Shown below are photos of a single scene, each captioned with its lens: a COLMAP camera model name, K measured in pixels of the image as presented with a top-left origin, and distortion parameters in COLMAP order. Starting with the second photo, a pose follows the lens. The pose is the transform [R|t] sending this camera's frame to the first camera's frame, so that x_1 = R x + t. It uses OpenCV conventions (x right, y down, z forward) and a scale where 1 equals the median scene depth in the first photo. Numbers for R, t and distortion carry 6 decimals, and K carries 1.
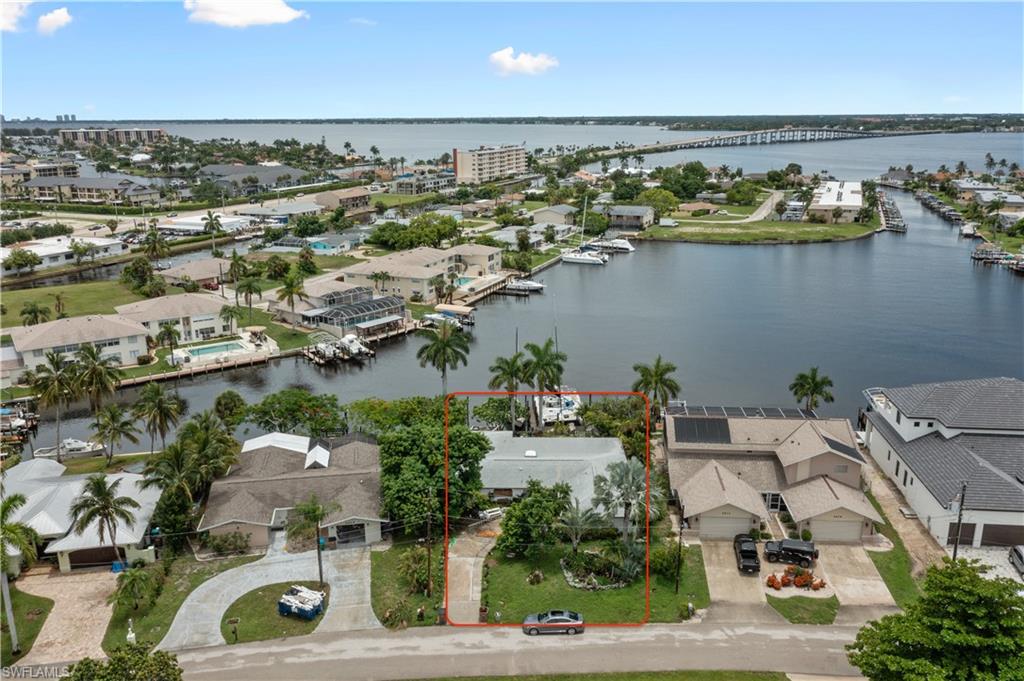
lens RADIAL K [[802.0, 0, 512.9], [0, 802.0, 339.7], [0, 0, 1]] dist [-0.007309, 0.016082]
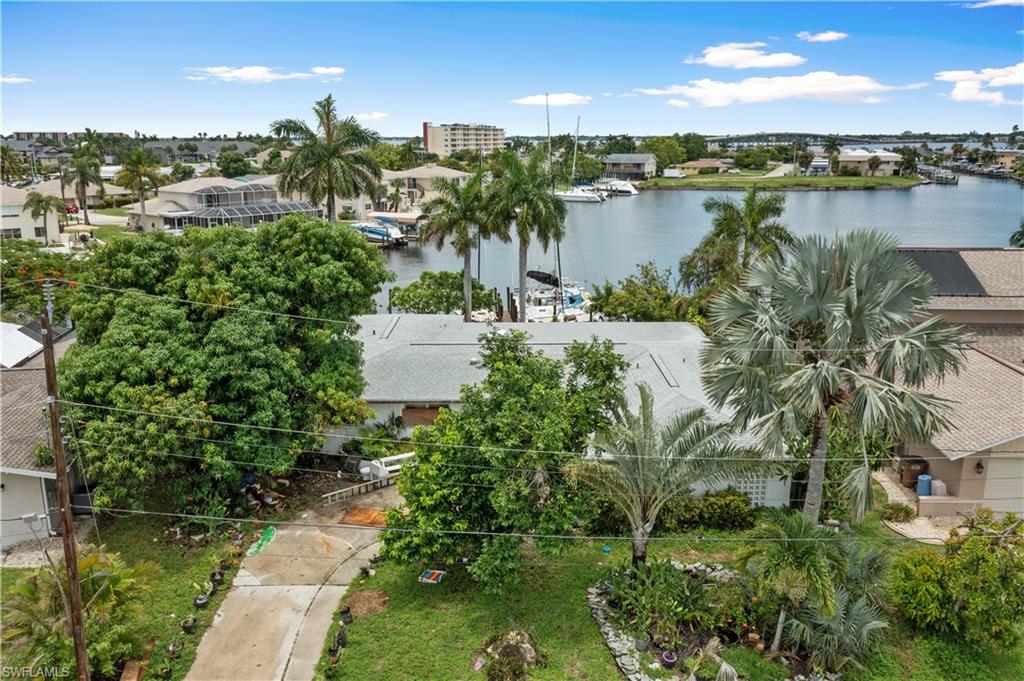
lens RADIAL K [[802.0, 0, 528.0], [0, 802.0, 348.0], [0, 0, 1]] dist [-0.007309, 0.016082]
pose [[0.998996, 0.003312, 0.044678, 0.013027], [-0.002655, 0.999888, -0.014745, 0.111250], [-0.044721, 0.014612, 0.998893, 0.413598]]
